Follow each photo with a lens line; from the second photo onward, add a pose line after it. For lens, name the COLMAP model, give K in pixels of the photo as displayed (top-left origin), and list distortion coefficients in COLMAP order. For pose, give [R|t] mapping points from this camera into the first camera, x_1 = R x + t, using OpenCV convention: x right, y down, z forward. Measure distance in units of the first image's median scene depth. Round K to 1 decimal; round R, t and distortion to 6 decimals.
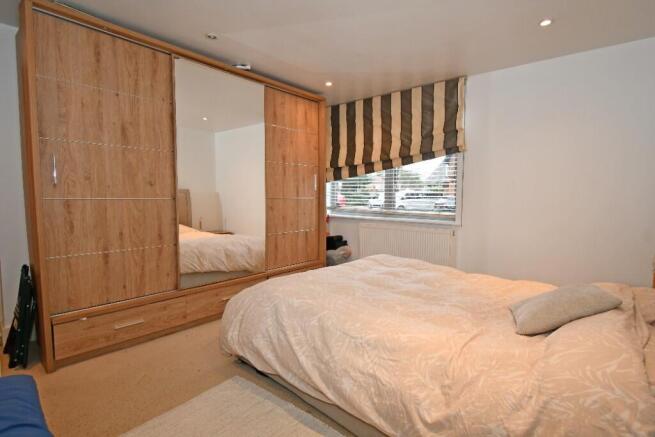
lens RADIAL K [[332.5, 0, 327.5], [0, 332.5, 218.5], [0, 0, 1]] dist [-0.001736, 0.000152]
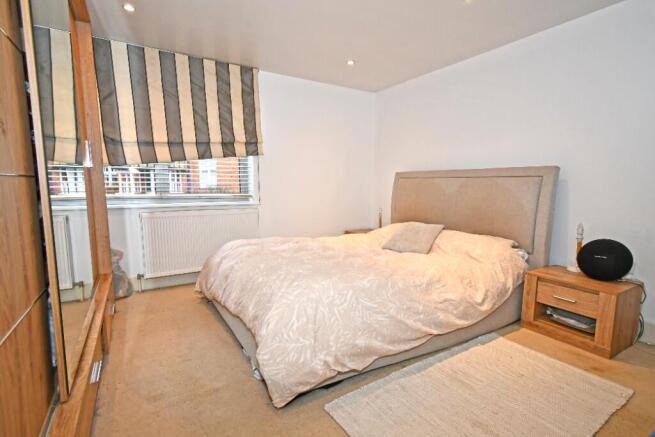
lens RADIAL K [[317.1, 0, 326.9], [0, 317.1, 218.9], [0, 0, 1]] dist [0.004045, 0.000068]
pose [[0.307744, -0.122630, 0.943534, -1.058685], [0.065623, 0.992034, 0.107530, -0.053398], [-0.949204, 0.028826, 0.313339, 0.857021]]
